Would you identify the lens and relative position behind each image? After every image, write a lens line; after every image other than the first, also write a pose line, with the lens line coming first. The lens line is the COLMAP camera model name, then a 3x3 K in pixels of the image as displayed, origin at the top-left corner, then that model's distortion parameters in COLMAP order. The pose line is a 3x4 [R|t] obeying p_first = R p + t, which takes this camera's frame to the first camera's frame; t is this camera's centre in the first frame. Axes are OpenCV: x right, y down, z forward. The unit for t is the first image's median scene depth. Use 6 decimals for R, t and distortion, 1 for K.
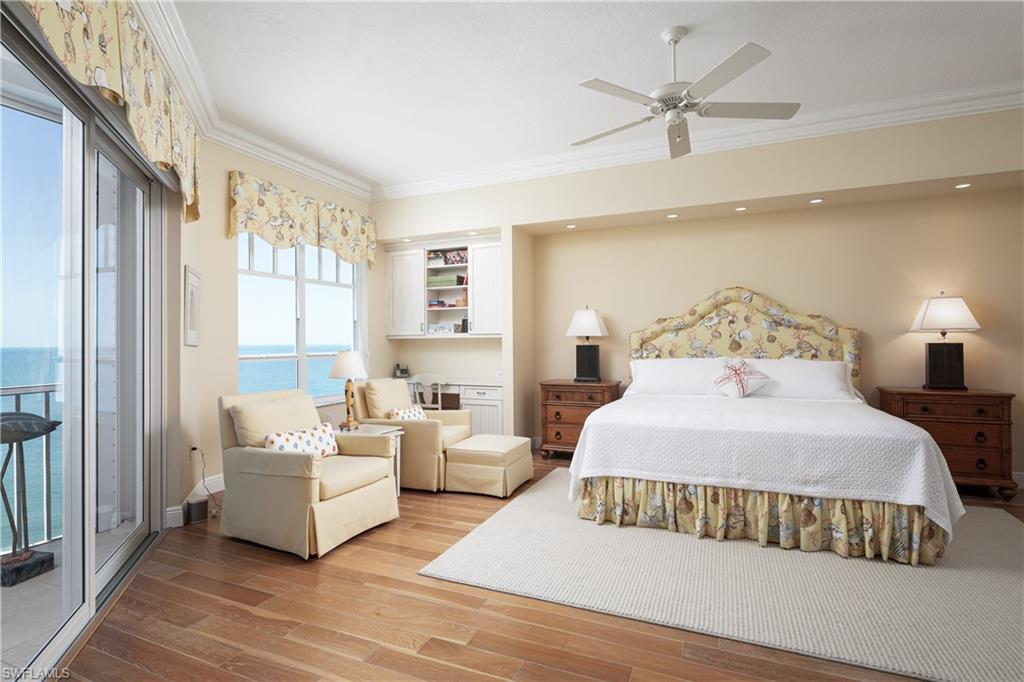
lens RADIAL K [[495.1, 0, 511.8], [0, 495.1, 339.0], [0, 0, 1]] dist [0.001625, 0.000027]
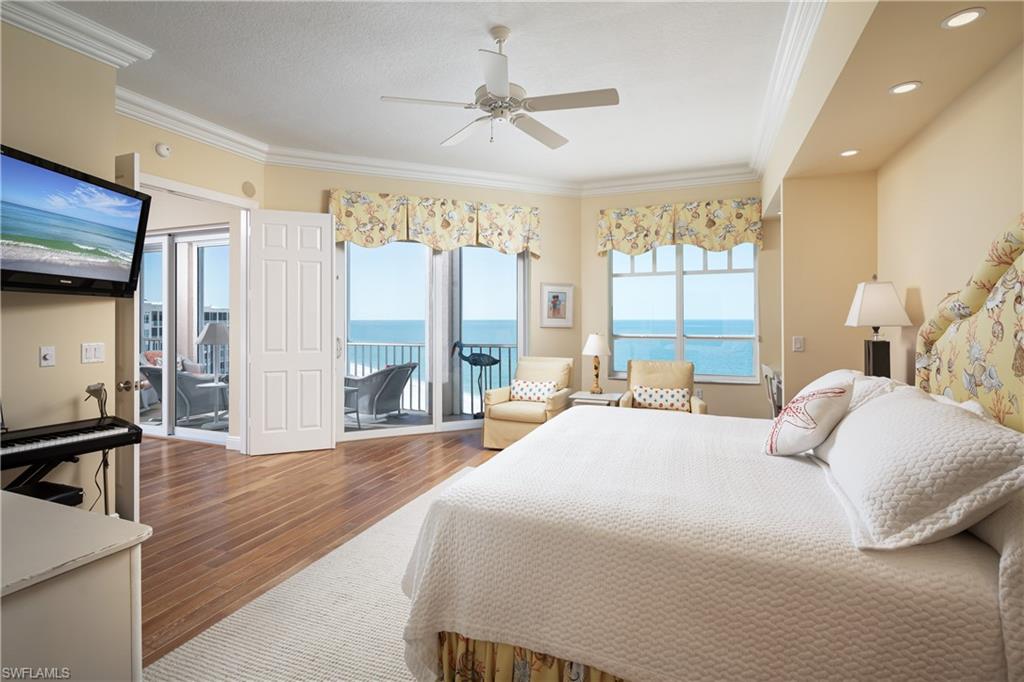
lens RADIAL K [[495.1, 0, 513.8], [0, 495.1, 317.6], [0, 0, 1]] dist [0.001625, 0.000027]
pose [[0.032207, 0.005491, -0.999466, 0.739791], [0.002445, 0.999981, 0.005573, -0.020617], [0.999478, -0.002623, 0.032193, 0.554920]]
